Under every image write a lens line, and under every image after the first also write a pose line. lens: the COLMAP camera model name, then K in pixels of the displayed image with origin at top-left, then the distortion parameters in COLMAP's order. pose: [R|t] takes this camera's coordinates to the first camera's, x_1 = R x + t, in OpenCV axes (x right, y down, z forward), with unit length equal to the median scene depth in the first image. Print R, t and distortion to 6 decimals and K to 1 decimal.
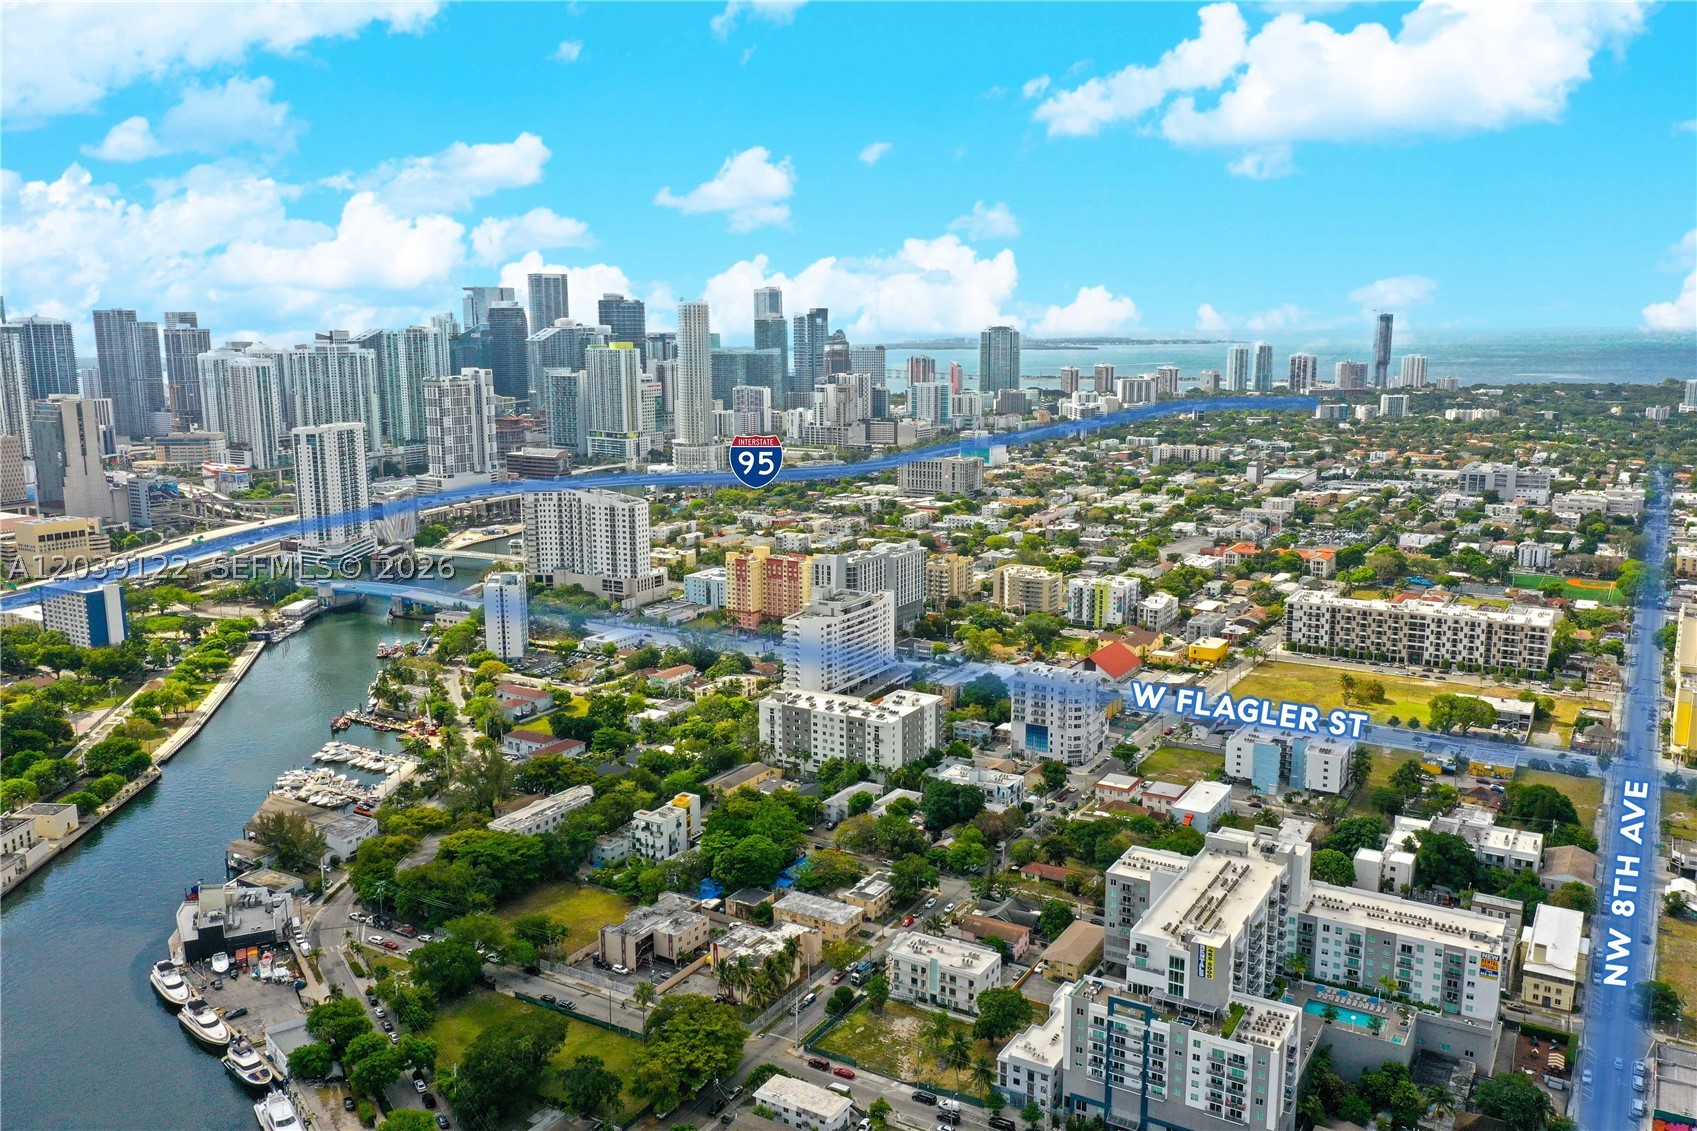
lens RADIAL K [[1333.3, 0, 848.5], [0, 1333.3, 565.5], [0, 0, 1]] dist [0.003673, 0.003542]
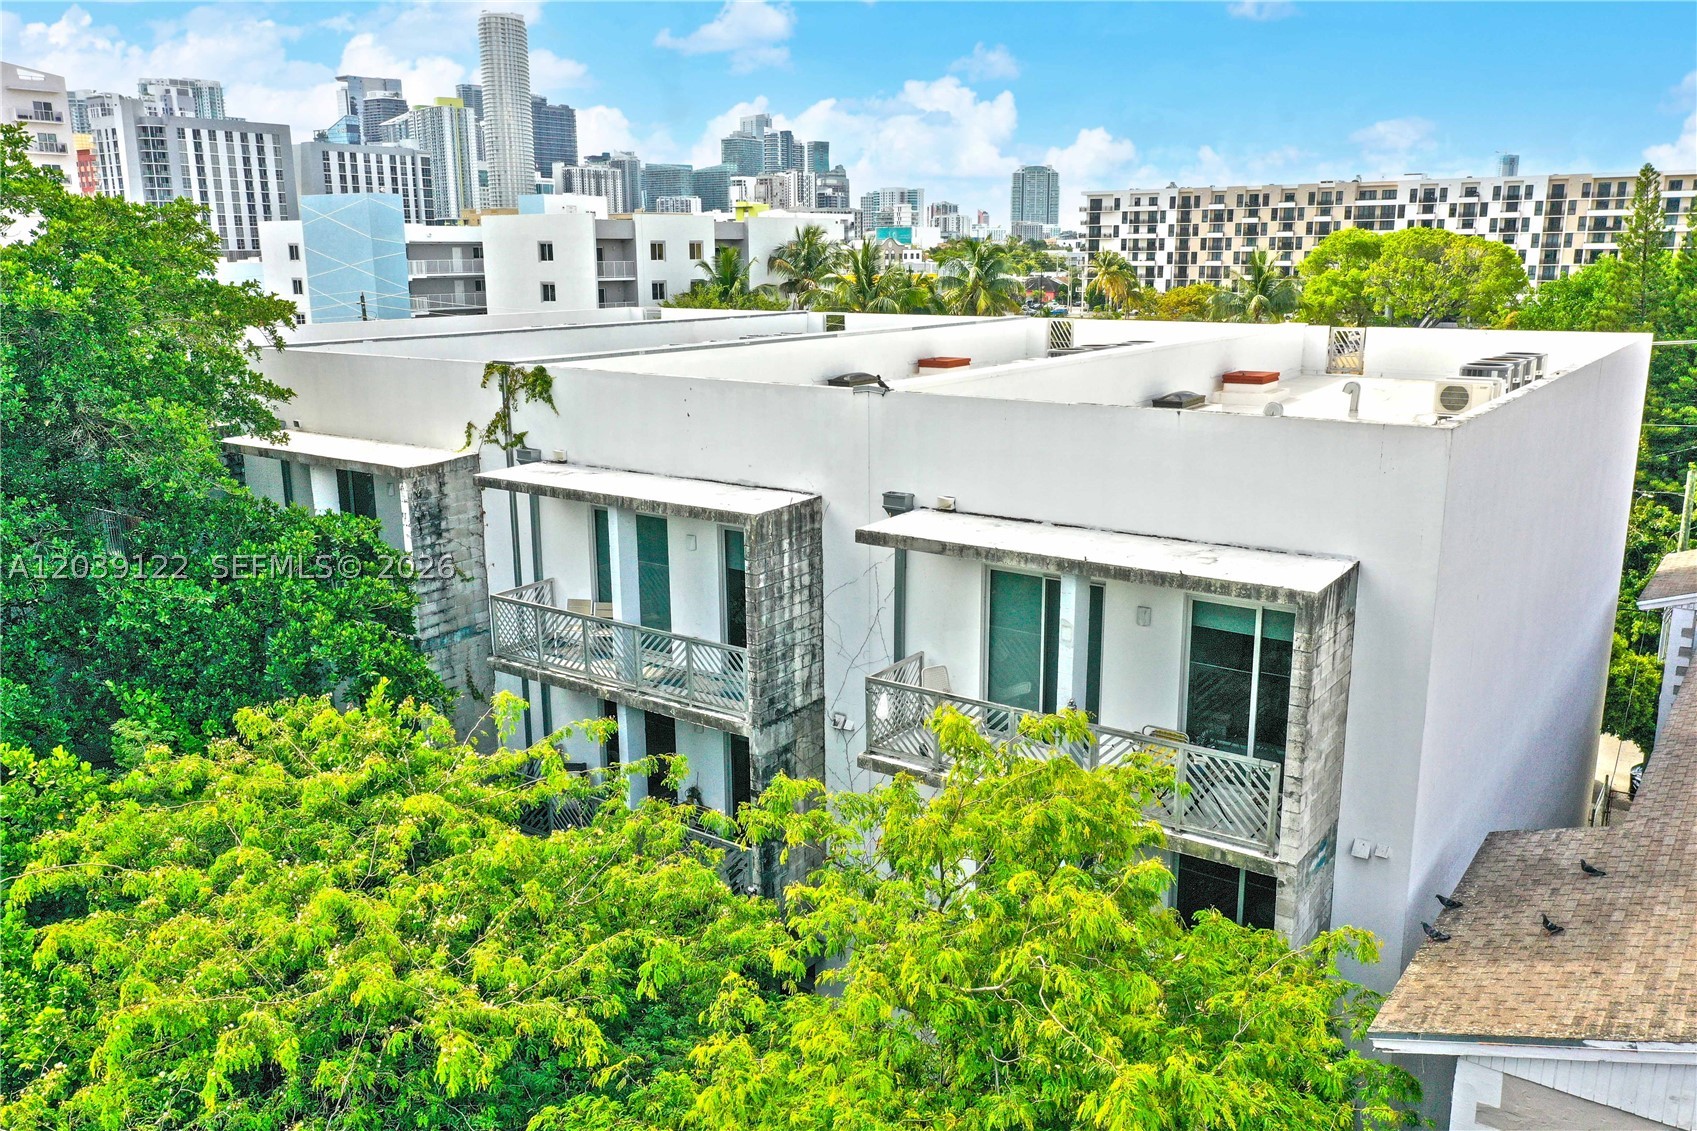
lens RADIAL K [[1333.3, 0, 848.5], [0, 1333.3, 565.5], [0, 0, 1]] dist [0.003673, 0.003542]
pose [[0.996453, 0.019371, -0.081891, 0.291410], [-0.014991, 0.998441, 0.053767, 0.127274], [0.082805, -0.052348, 0.995190, 0.557520]]
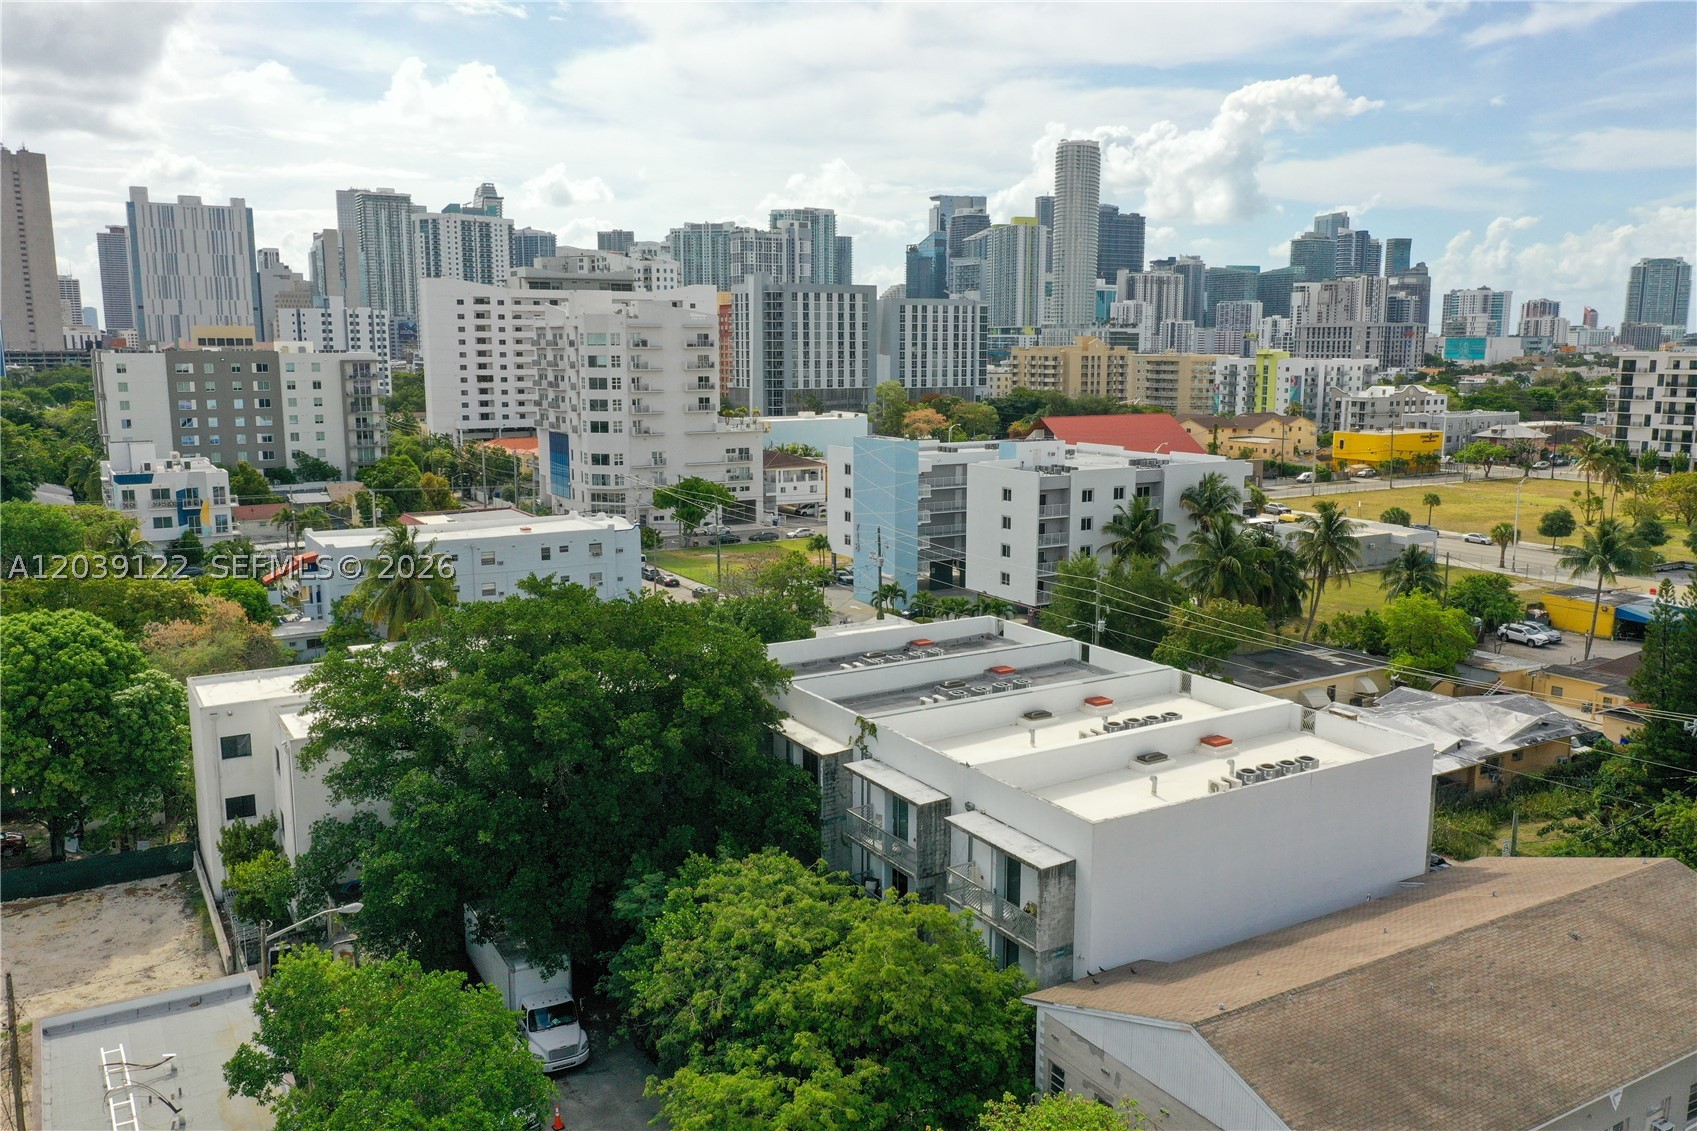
lens RADIAL K [[1333.3, 0, 848.5], [0, 1333.3, 565.5], [0, 0, 1]] dist [0.003673, 0.003542]
pose [[0.880318, 0.083825, -0.466920, 0.319327], [-0.089429, 0.995941, 0.010192, 0.113149], [0.465879, 0.032784, 0.884241, 0.512189]]
